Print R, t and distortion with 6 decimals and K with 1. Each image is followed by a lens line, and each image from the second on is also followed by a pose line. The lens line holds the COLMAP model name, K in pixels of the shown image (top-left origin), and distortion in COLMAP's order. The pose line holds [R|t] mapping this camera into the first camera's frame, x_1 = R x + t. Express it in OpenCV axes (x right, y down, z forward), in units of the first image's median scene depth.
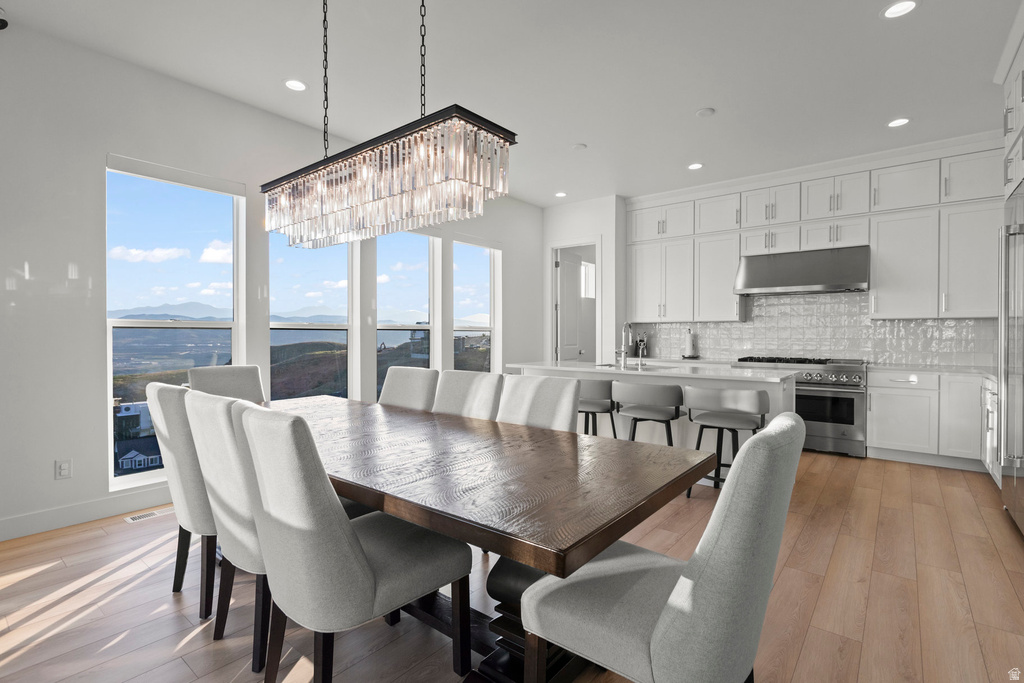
lens RADIAL K [[485.8, 0, 512.1], [0, 485.8, 337.4], [0, 0, 1]] dist [-0.000767, -0.001167]
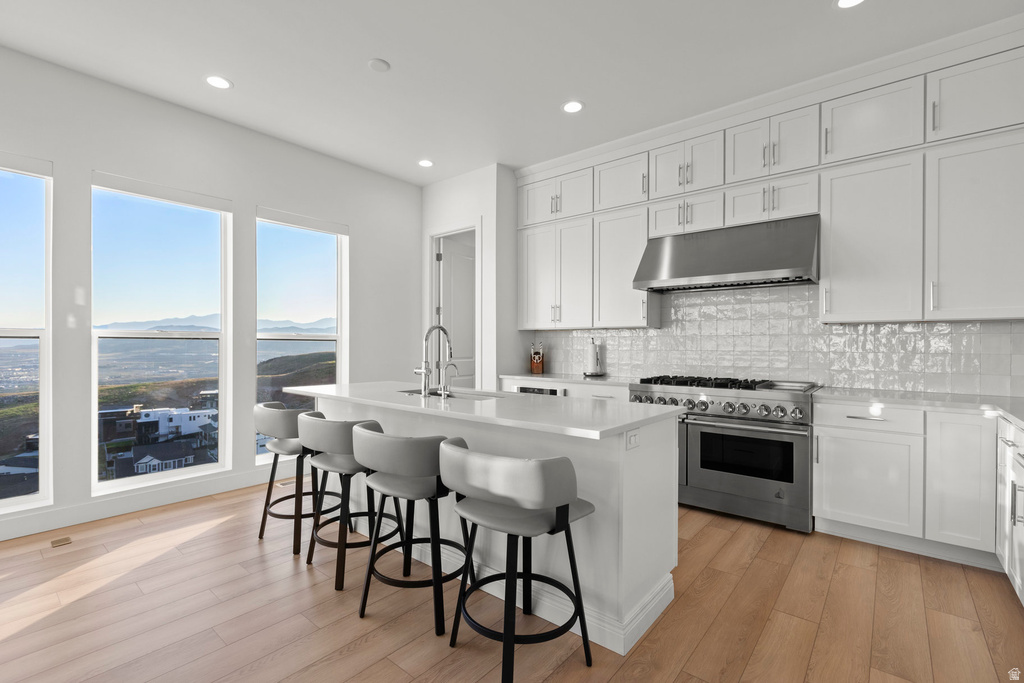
lens RADIAL K [[463.8, 0, 507.8], [0, 463.8, 343.9], [0, 0, 1]] dist [0.000122, -0.000050]
pose [[0.999781, 0.001141, -0.020880, 0.283118], [-0.001308, 0.999967, -0.007986, -0.002483], [0.020871, 0.008012, 0.999750, 0.310572]]
